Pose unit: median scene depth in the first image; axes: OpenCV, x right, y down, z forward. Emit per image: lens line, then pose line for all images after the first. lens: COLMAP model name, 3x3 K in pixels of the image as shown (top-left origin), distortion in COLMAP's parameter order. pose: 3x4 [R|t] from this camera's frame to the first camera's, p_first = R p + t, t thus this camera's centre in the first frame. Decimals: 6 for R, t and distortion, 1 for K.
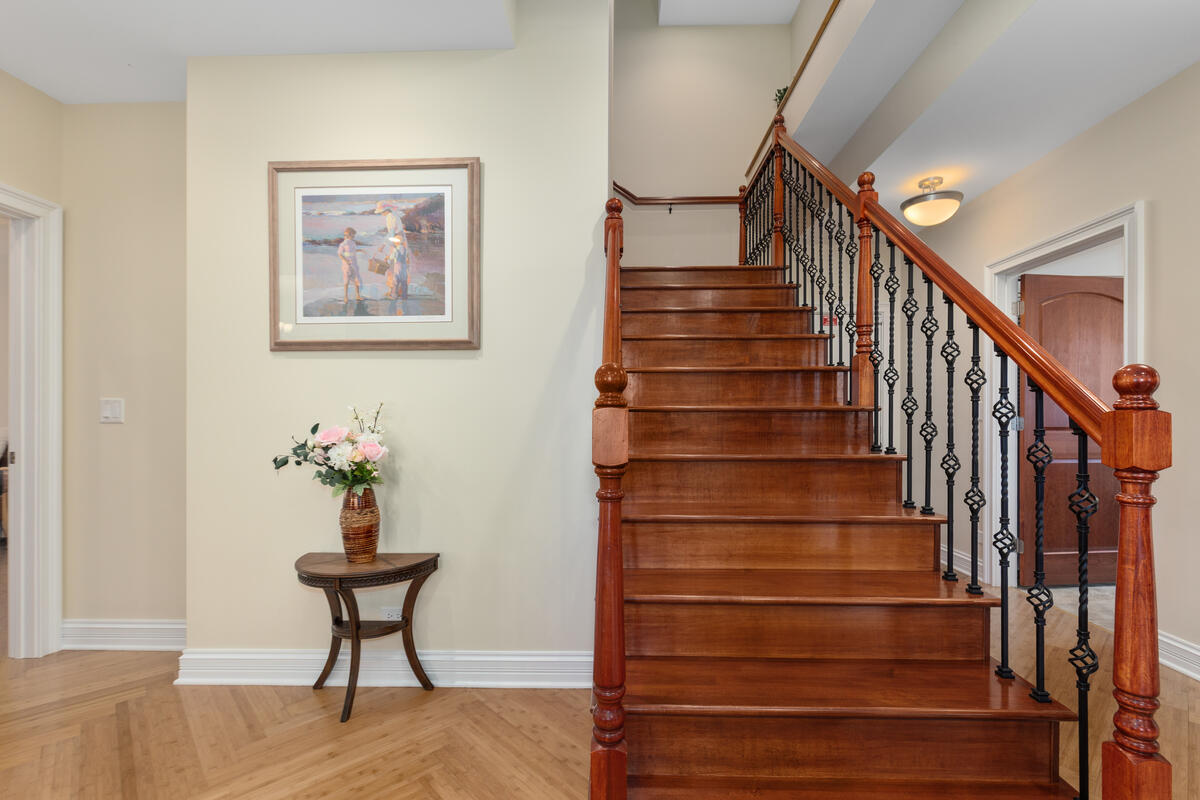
lens RADIAL K [[539.9, 0, 602.6], [0, 539.9, 403.6], [0, 0, 1]] dist [0.005215, -0.000796]
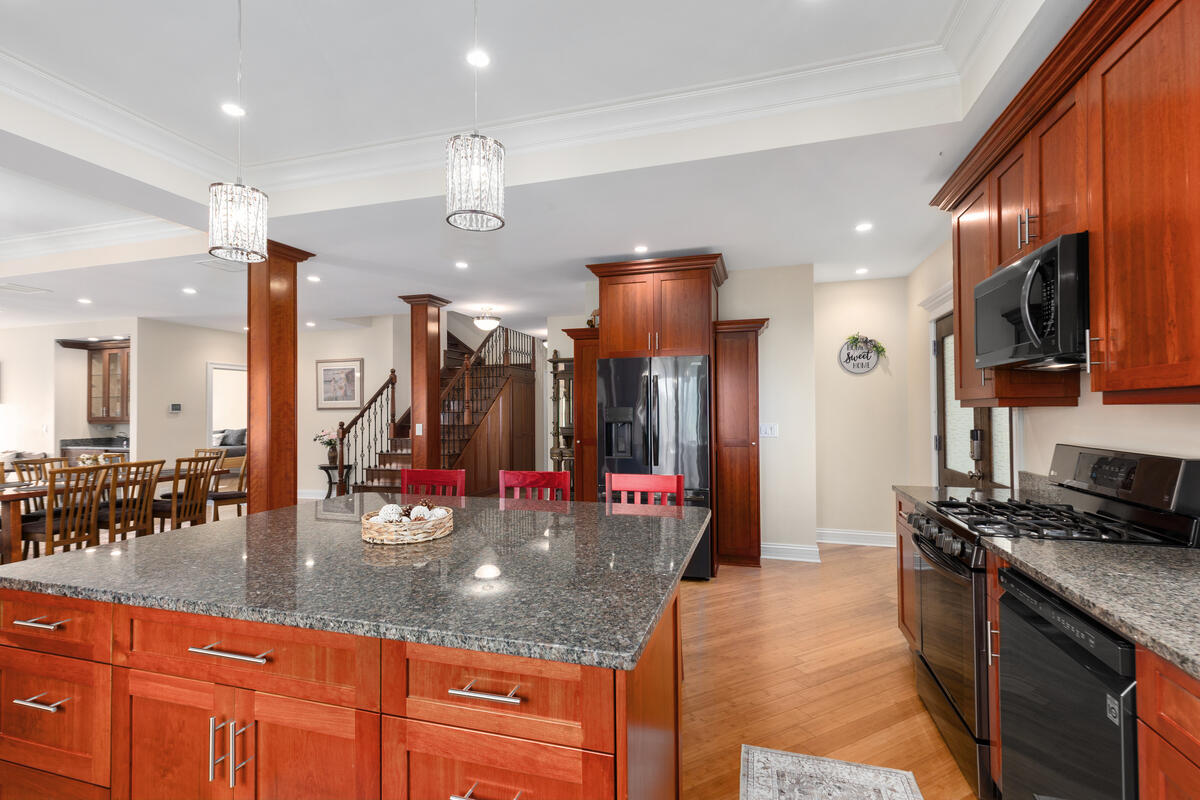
lens RADIAL K [[539.9, 0, 605.2], [0, 539.9, 406.7], [0, 0, 1]] dist [0.005215, -0.000796]
pose [[0.964902, -0.010516, -0.262400, 2.310771], [0.006620, 0.999854, -0.015726, -0.053488], [0.262527, 0.013437, 0.964831, -2.095871]]
